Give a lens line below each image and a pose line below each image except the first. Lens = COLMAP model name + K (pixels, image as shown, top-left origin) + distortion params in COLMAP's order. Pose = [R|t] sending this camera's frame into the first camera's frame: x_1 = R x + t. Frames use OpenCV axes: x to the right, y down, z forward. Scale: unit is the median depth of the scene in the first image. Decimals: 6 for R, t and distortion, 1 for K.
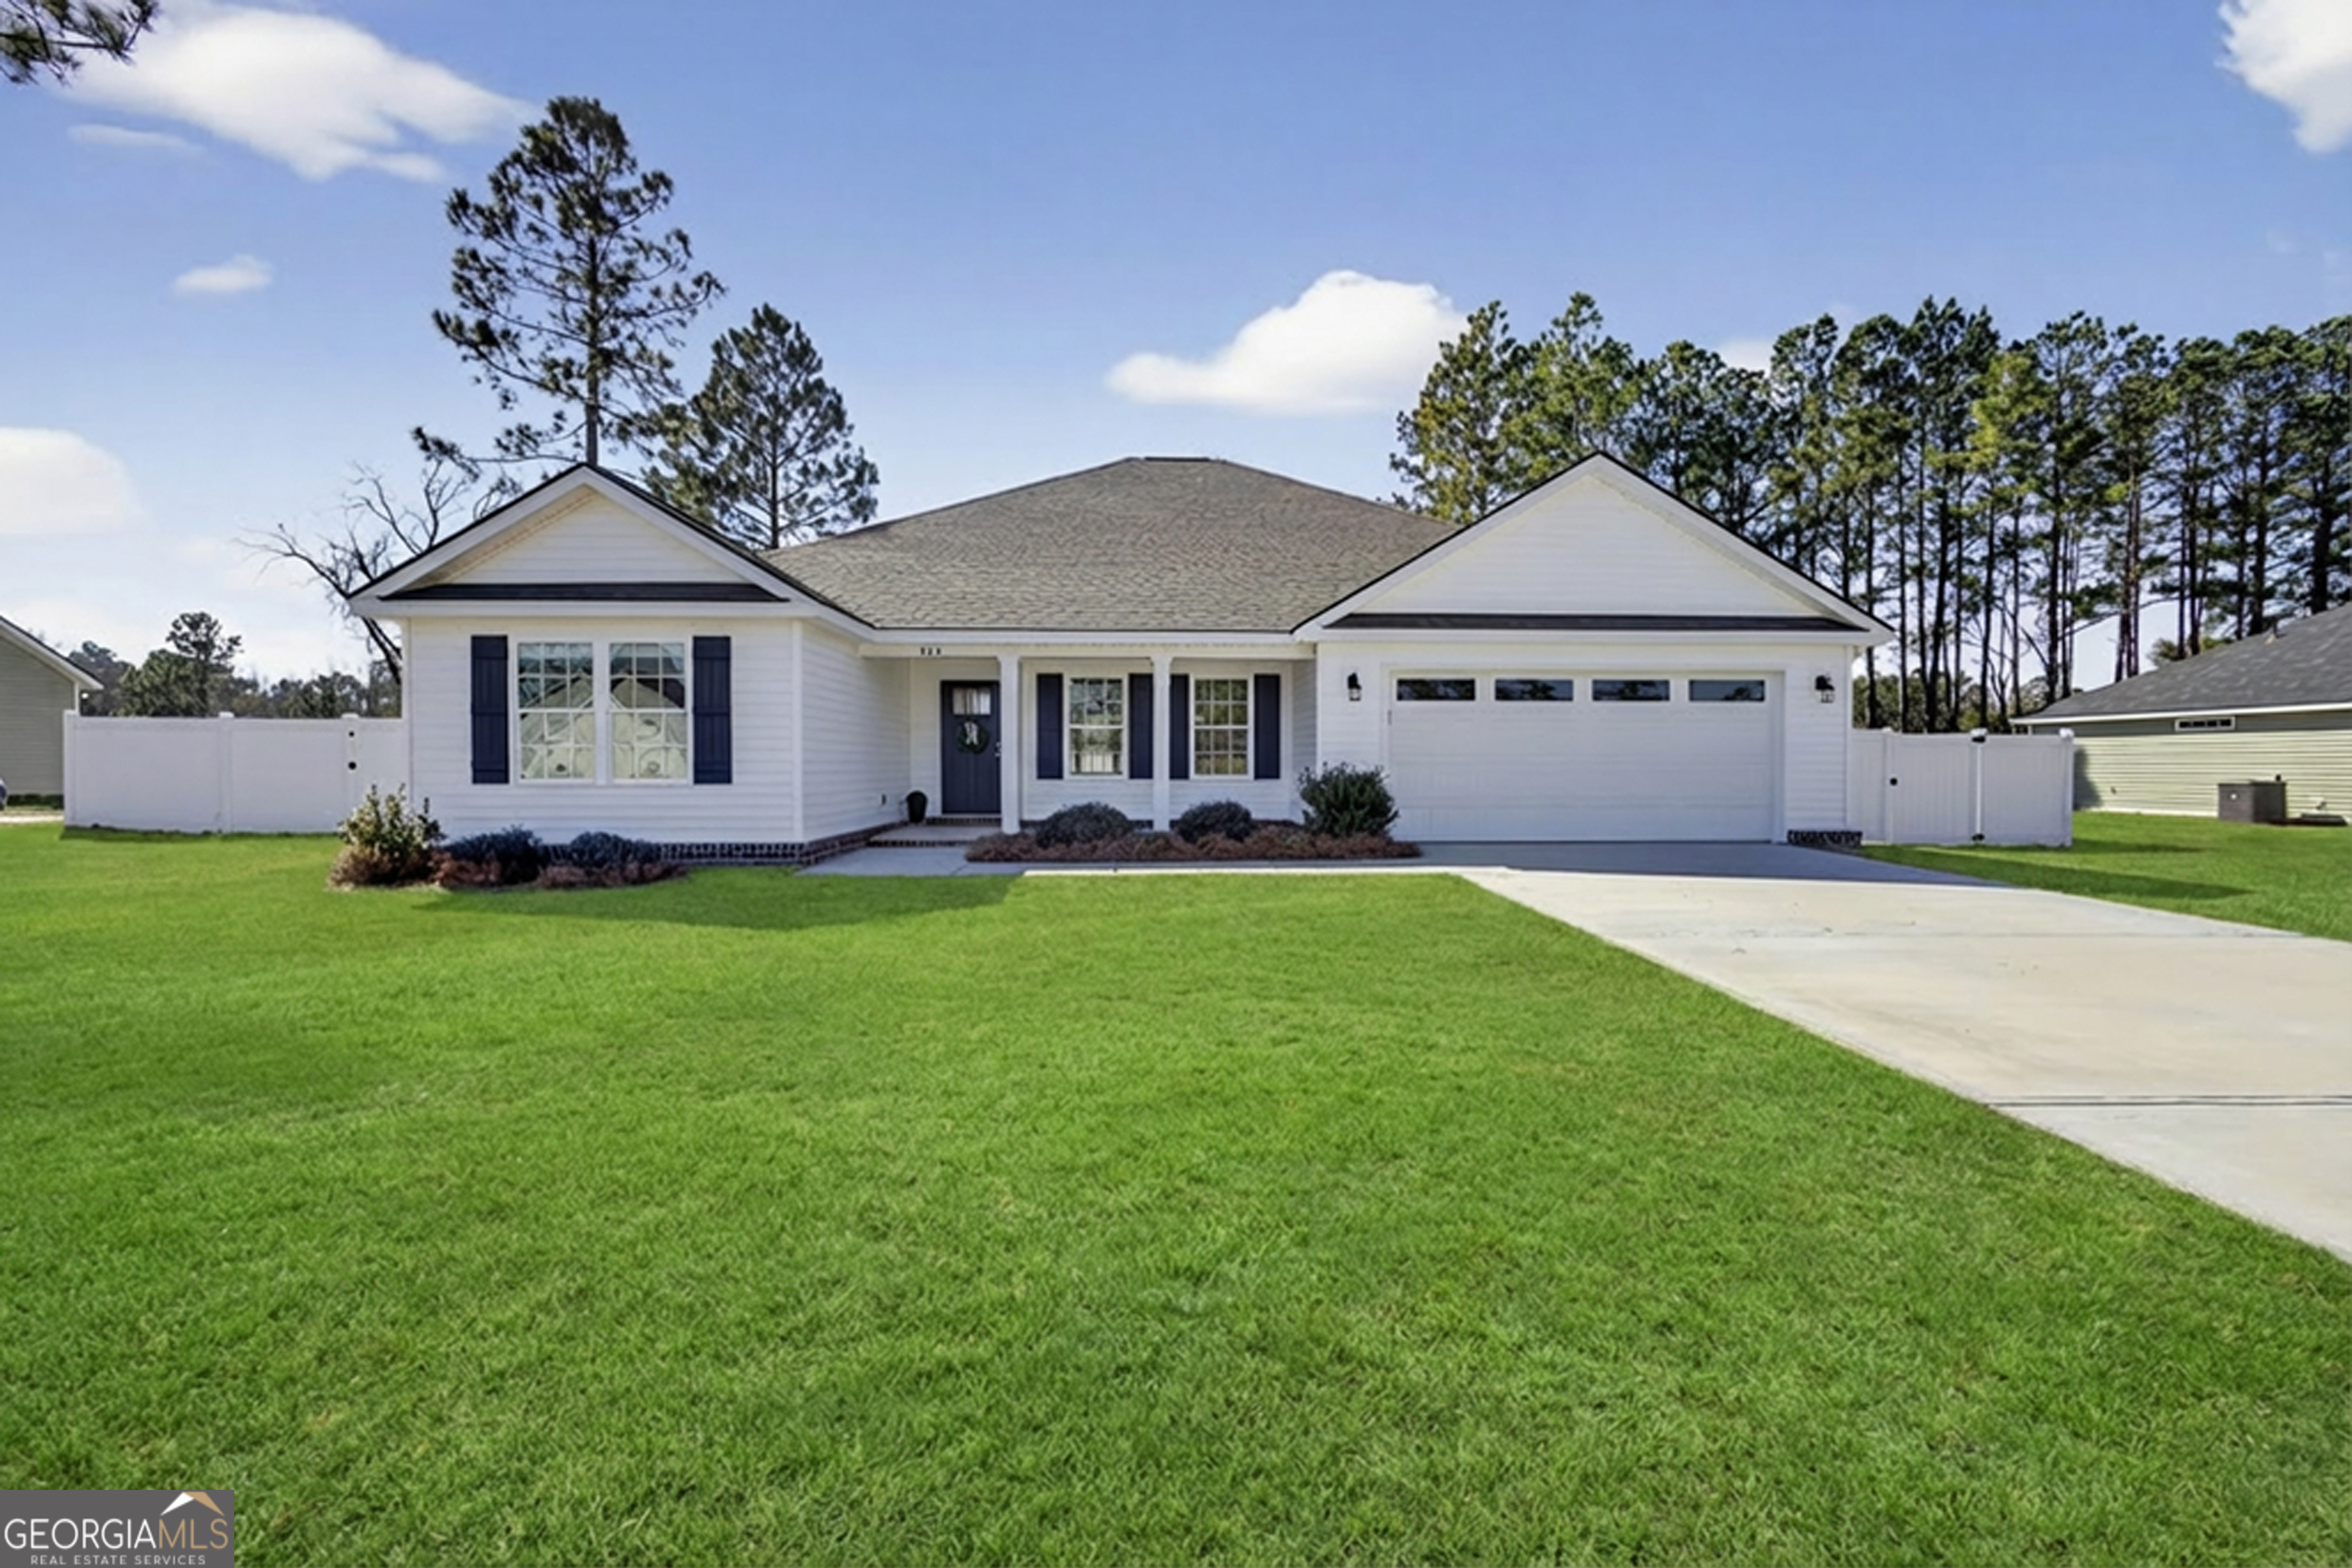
lens RADIAL K [[1019.7, 0, 1163.4], [0, 1019.7, 722.0], [0, 0, 1]] dist [-0.001239, 0.000966]
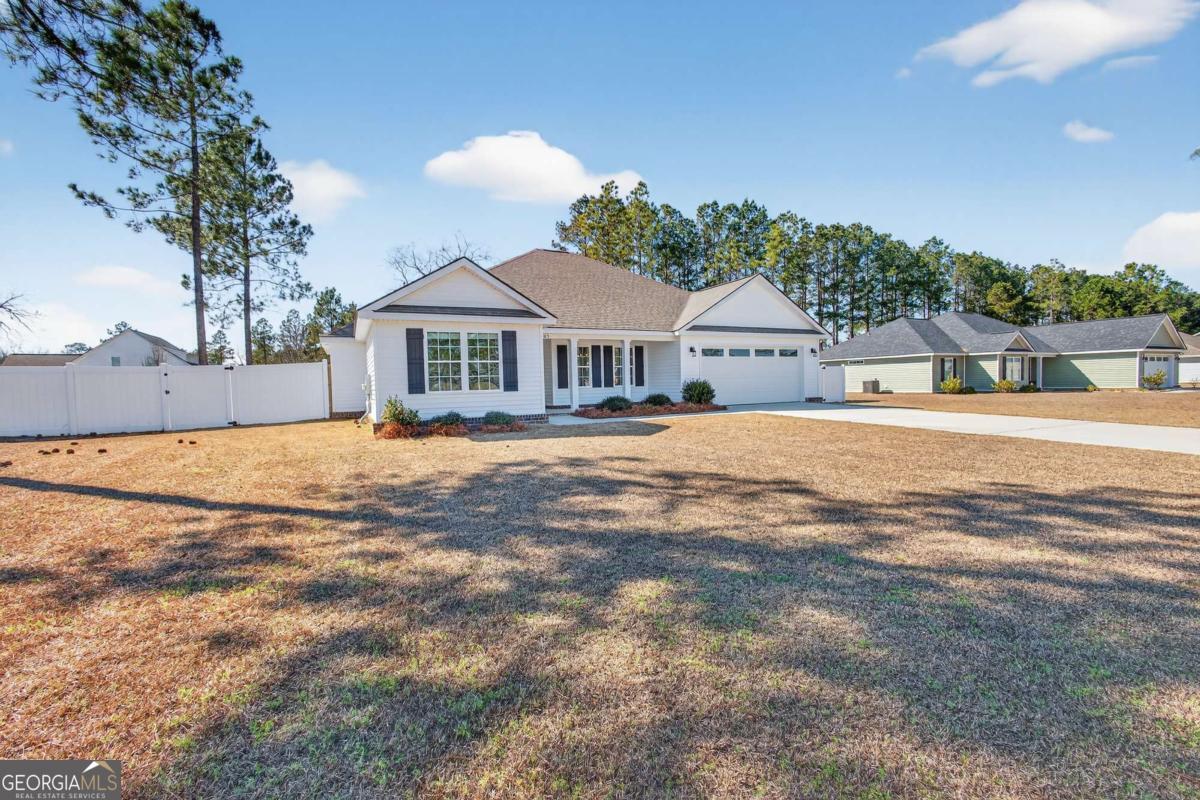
lens RADIAL K [[520.3, 0, 593.6], [0, 520.3, 368.4], [0, 0, 1]] dist [-0.001239, 0.000966]
pose [[0.908047, -0.010139, 0.418746, -0.543320], [0.005312, 0.999905, 0.012691, -0.006001], [-0.418835, -0.009300, 0.908015, -0.151121]]
